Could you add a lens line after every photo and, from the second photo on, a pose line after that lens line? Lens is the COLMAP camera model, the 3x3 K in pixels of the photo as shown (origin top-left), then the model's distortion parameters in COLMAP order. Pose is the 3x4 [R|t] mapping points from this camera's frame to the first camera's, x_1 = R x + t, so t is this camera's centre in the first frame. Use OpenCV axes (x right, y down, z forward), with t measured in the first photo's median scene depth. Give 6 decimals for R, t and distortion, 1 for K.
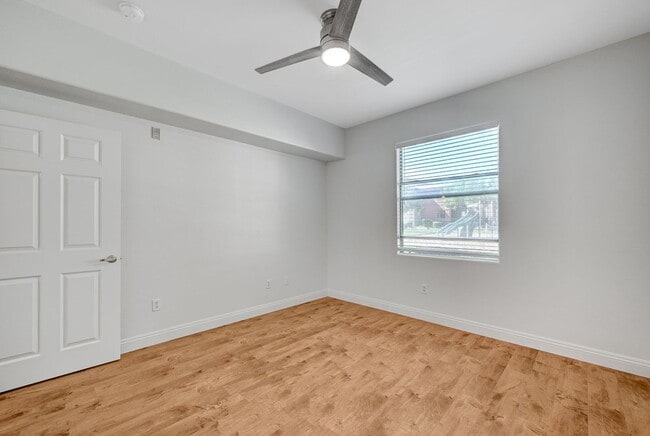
lens RADIAL K [[263.0, 0, 334.1], [0, 263.0, 225.0], [0, 0, 1]] dist [0.002389, -0.000585]
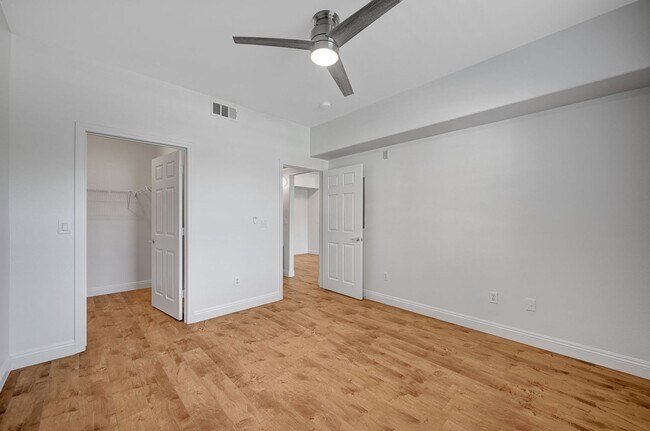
lens RADIAL K [[263.8, 0, 331.2], [0, 263.8, 214.7], [0, 0, 1]] dist [0.006266, 0.000044]
pose [[-0.042967, -0.014080, -0.998977, 0.772691], [-0.007043, 0.999880, -0.013790, -0.002937], [0.999052, 0.006444, -0.043061, 0.791920]]
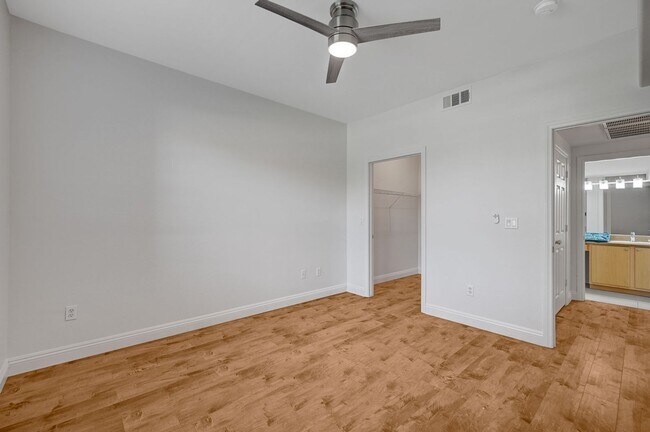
lens RADIAL K [[283.8, 0, 320.5], [0, 283.8, 217.7], [0, 0, 1]] dist [0.003905, -0.001847]
pose [[-0.993372, -0.002606, 0.114910, -0.028100], [-0.001409, 0.999944, 0.010493, -0.008681], [-0.114931, 0.010262, -0.993320, 1.536442]]
